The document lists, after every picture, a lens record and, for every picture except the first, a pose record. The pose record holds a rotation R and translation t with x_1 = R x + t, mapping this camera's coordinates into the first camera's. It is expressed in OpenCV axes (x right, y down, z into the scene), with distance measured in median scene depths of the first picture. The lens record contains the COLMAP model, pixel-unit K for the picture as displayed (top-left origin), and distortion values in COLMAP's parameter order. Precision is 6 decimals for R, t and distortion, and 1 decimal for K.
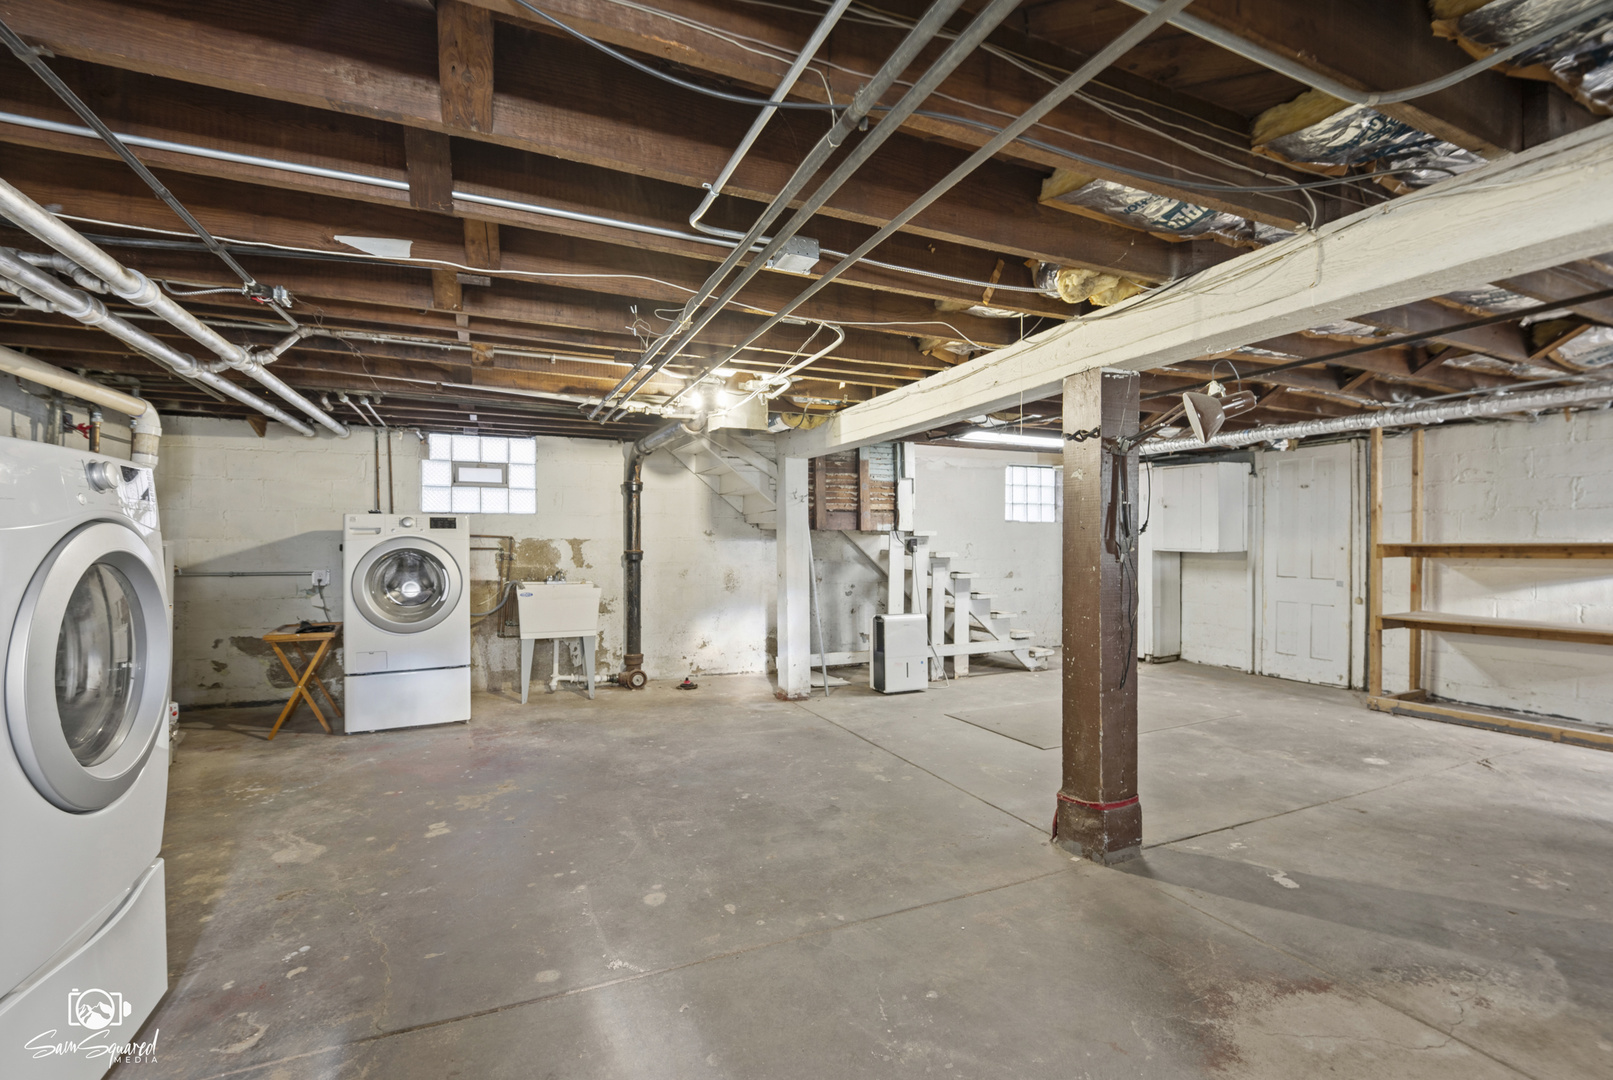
lens RADIAL K [[689.7, 0, 798.7], [0, 689.7, 536.5], [0, 0, 1]] dist [-0.020049, -0.000185]
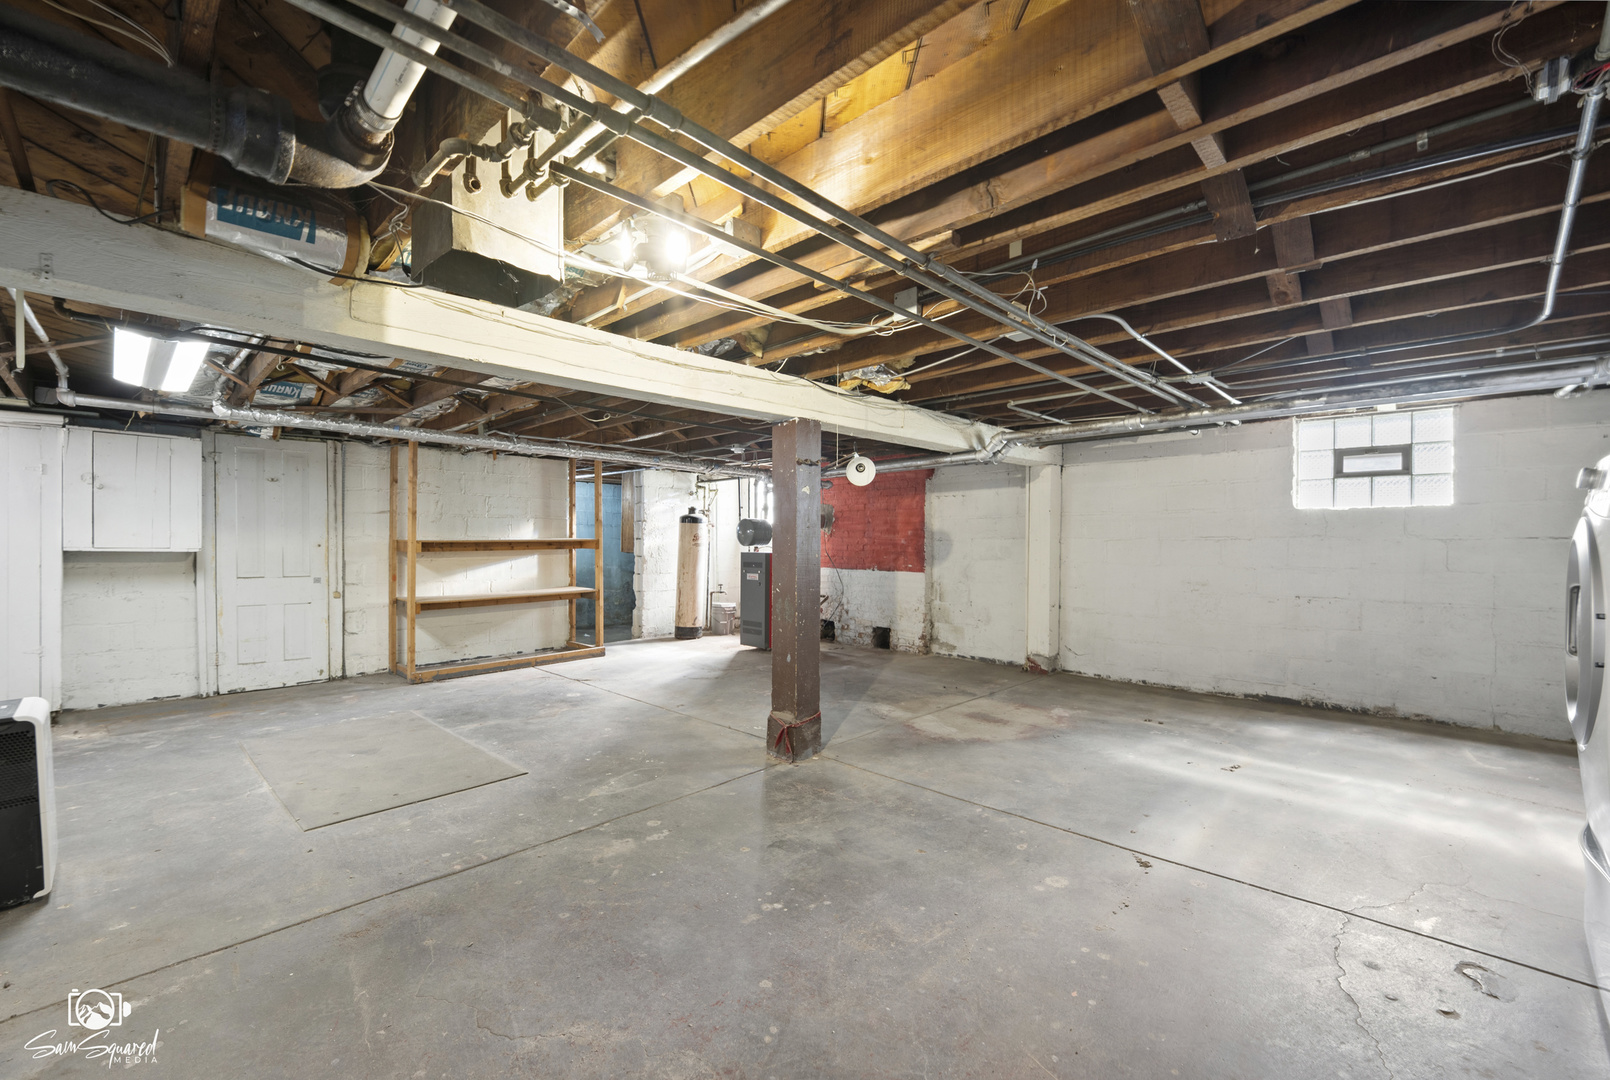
lens RADIAL K [[688.4, 0, 797.3], [0, 688.4, 536.5], [0, 0, 1]] dist [-0.020049, -0.000185]
pose [[-0.368939, 0.005850, 0.929435, -0.640355], [-0.005375, 0.999950, -0.008428, 0.013423], [-0.929438, -0.008105, -0.368889, 1.093218]]
